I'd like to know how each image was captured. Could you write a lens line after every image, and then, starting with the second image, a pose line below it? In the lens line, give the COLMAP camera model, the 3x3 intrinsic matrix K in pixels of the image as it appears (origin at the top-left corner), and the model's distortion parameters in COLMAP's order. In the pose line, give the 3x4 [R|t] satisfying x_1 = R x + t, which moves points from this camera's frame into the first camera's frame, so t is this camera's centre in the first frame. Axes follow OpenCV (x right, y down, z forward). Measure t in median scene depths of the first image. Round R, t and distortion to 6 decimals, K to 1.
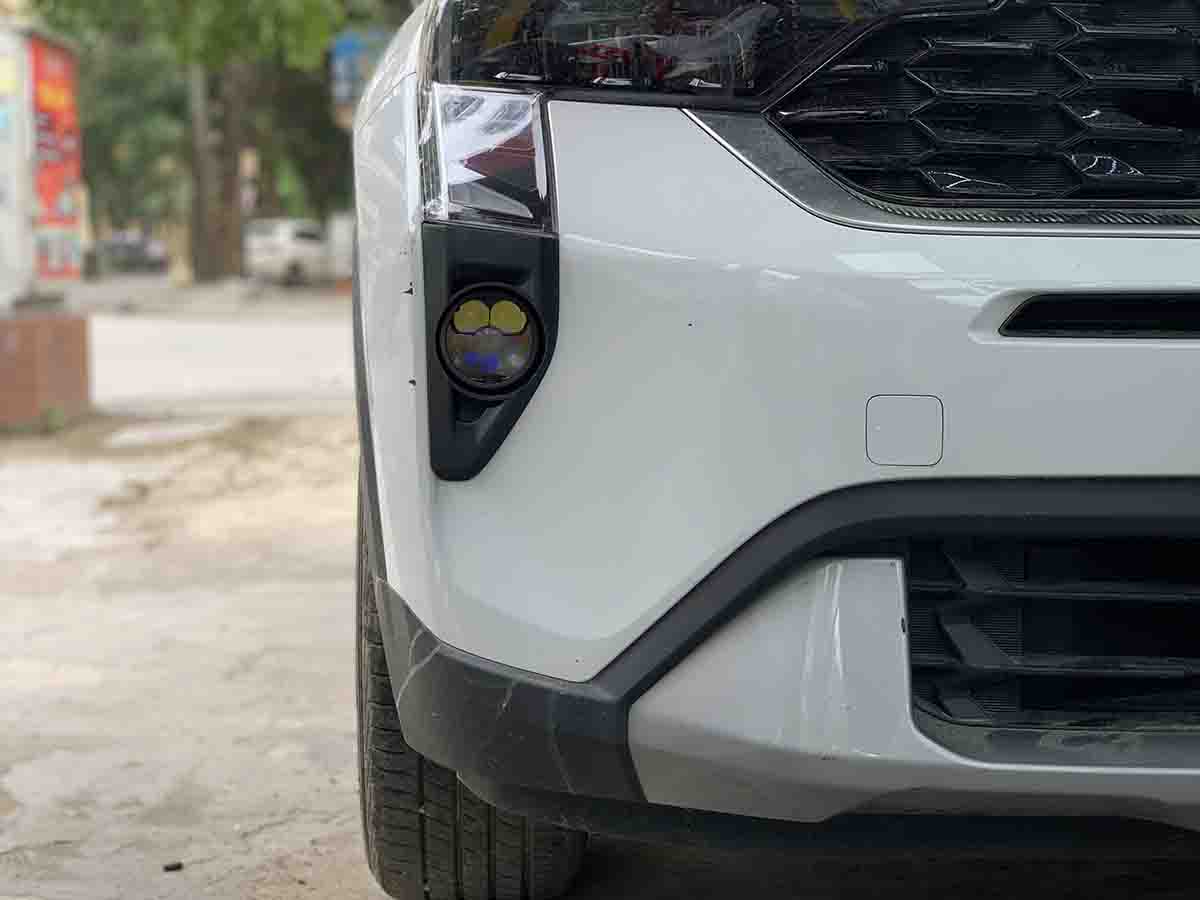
lens RADIAL K [[1803.6, 0, 602.8], [0, 1803.6, 446.8], [0, 0, 1]] dist [0.024065, 0.000000]
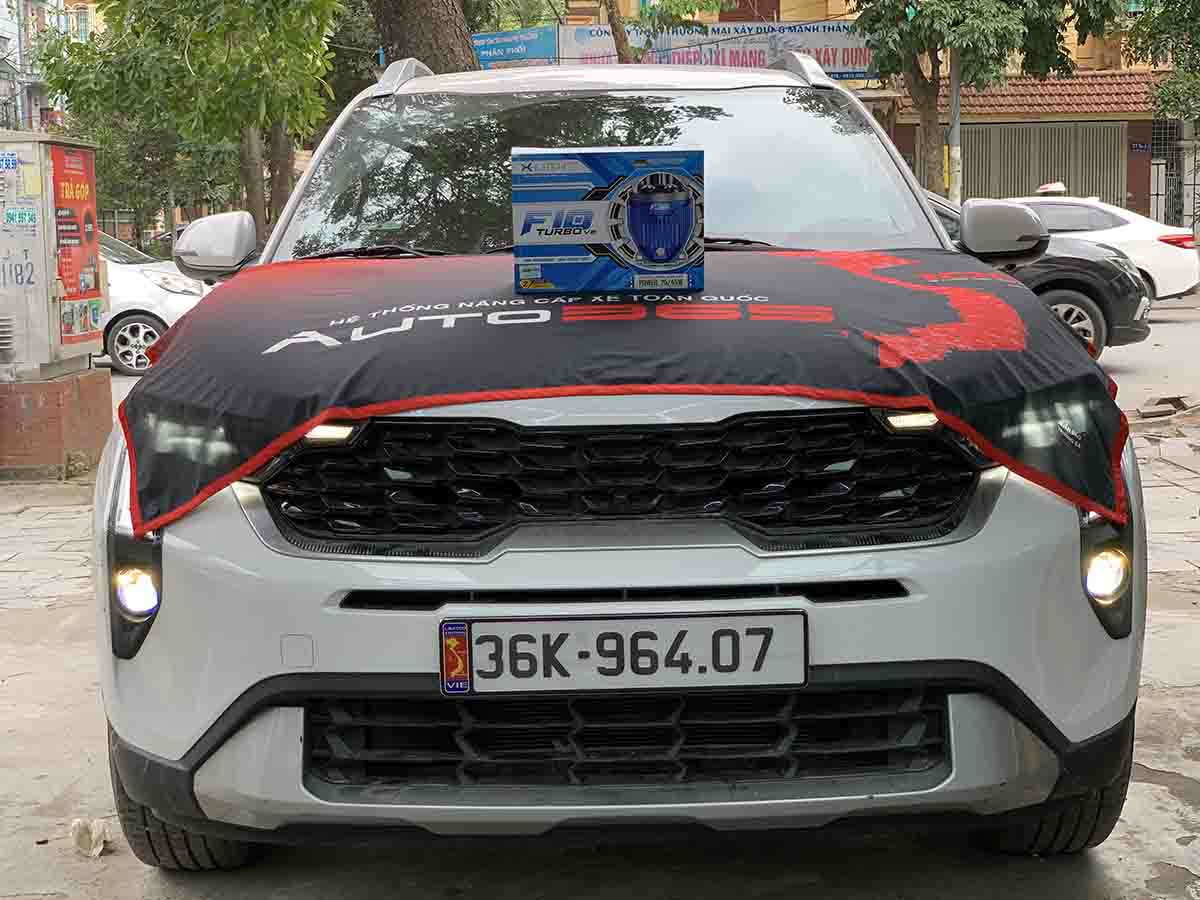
lens RADIAL K [[1803.6, 0, 598.1], [0, 1803.6, 454.6], [0, 0, 1]] dist [0.024065, 0.000000]
pose [[0.998617, -0.010419, -0.051534, 0.627529], [0.011918, 0.999512, 0.028874, -0.297331], [0.051208, -0.029448, 0.998254, -1.127648]]
